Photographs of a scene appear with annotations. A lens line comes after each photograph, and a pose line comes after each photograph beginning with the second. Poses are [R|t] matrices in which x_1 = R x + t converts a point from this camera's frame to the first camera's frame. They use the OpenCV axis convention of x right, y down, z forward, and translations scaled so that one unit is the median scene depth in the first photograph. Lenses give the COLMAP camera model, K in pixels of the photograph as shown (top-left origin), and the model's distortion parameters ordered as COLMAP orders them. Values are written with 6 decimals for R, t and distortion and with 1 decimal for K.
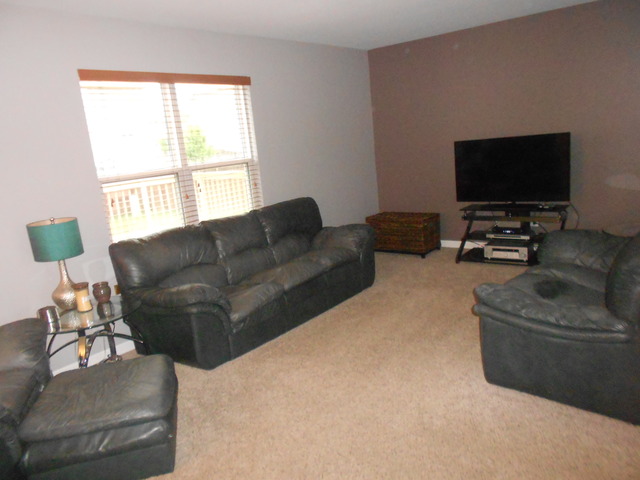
lens RADIAL K [[490.7, 0, 320.0], [0, 490.7, 240.0], [0, 0, 1]] dist [0.005800, 0.001810]
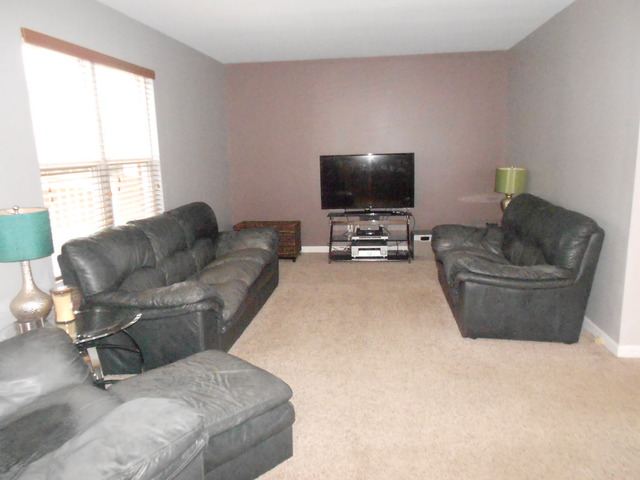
lens RADIAL K [[486.5, 0, 320.0], [0, 486.5, 240.0], [0, 0, 1]] dist [0.001260, -0.001008]
pose [[0.862745, -0.025734, 0.504984, -0.331690], [0.053285, 0.997770, -0.040190, 0.041764], [-0.502824, 0.061582, 0.862193, 0.060350]]
